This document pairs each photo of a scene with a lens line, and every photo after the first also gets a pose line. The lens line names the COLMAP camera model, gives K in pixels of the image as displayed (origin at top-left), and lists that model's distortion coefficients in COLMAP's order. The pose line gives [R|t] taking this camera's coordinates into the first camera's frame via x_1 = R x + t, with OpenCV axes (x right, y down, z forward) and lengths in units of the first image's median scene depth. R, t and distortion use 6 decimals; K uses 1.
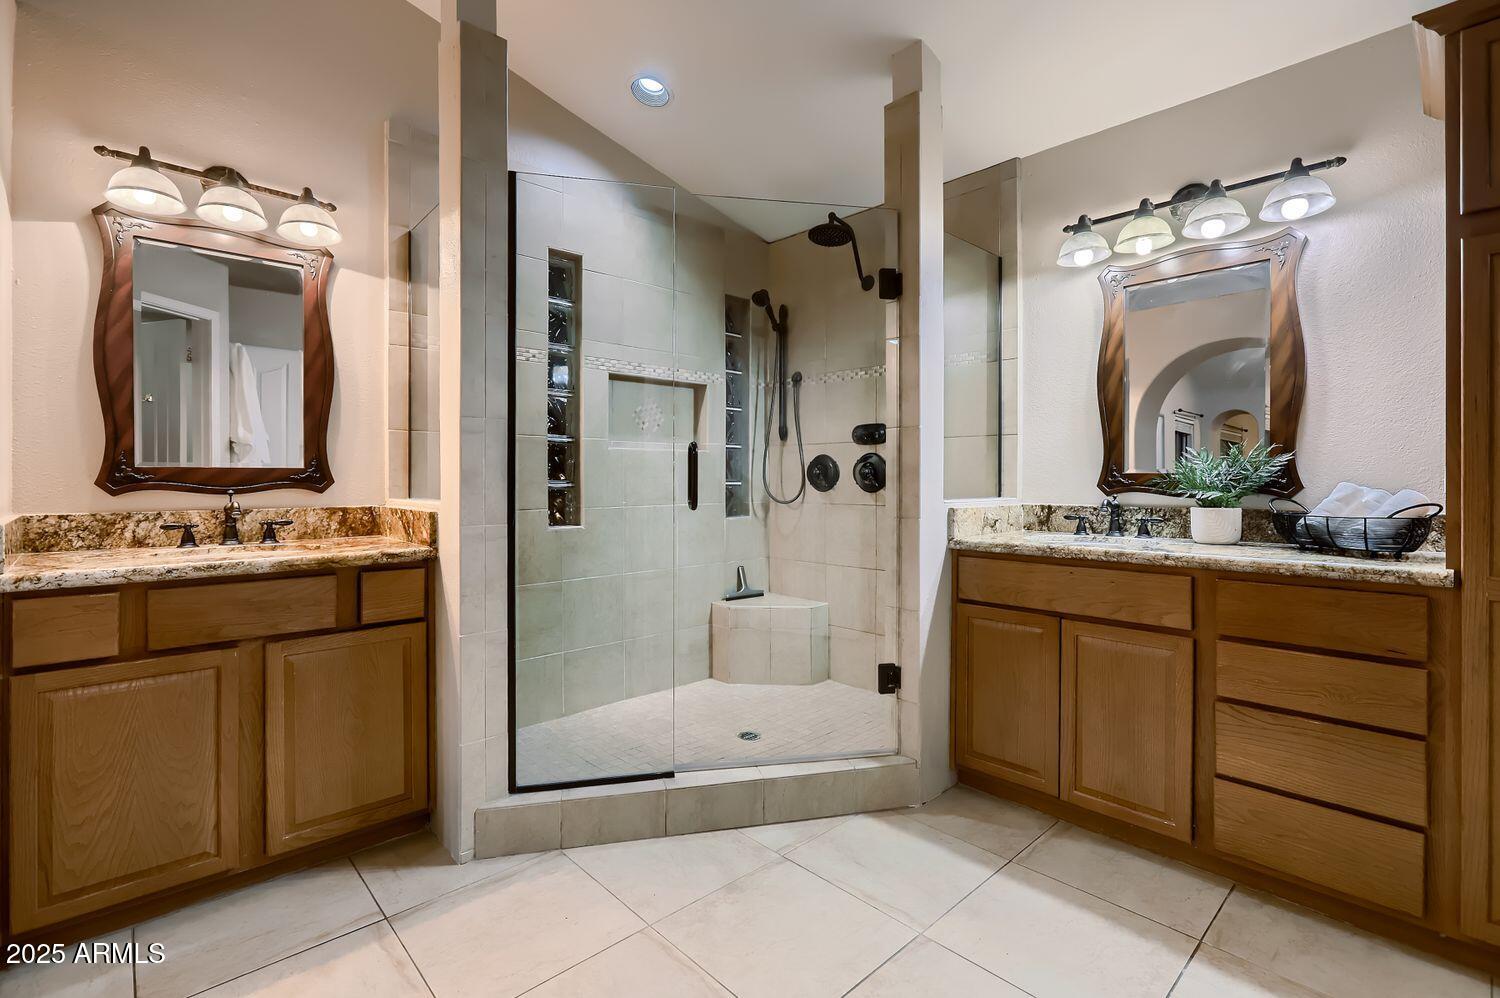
lens RADIAL K [[683.7, 0, 747.8], [0, 683.7, 484.6], [0, 0, 1]] dist [-0.001788, -0.000038]
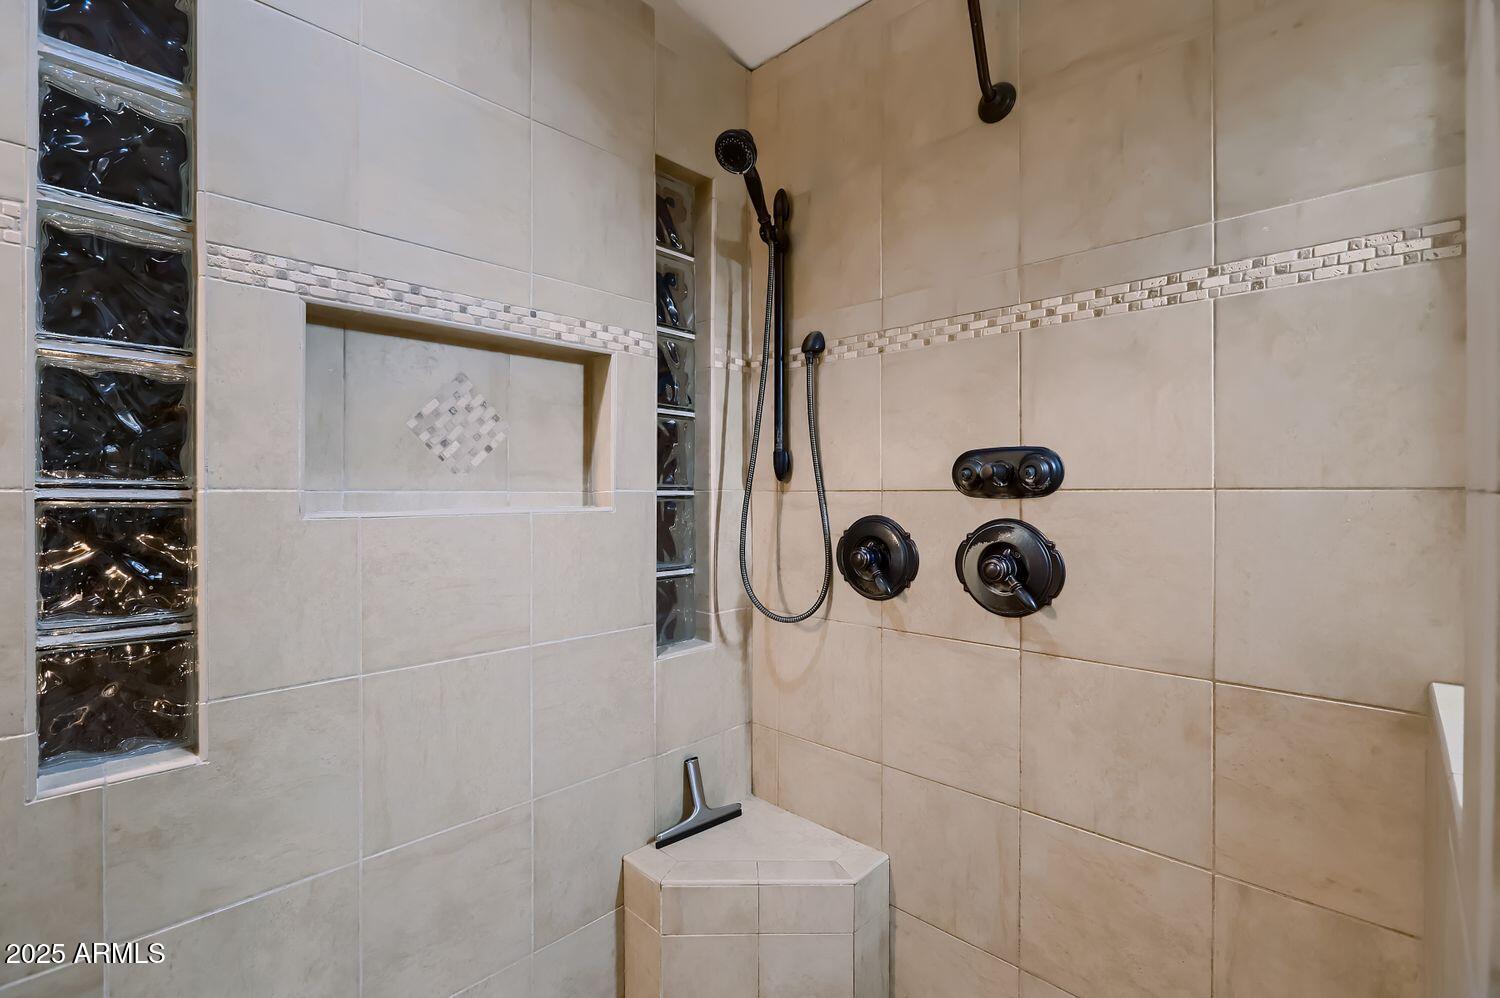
lens RADIAL K [[683.7, 0, 747.3], [0, 683.7, 502.6], [0, 0, 1]] dist [-0.001788, -0.000038]
pose [[0.999048, 0.000033, 0.043613, 0.007442], [-0.000242, 0.999989, 0.004776, -0.053032], [-0.043613, -0.004782, 0.999037, 0.548940]]
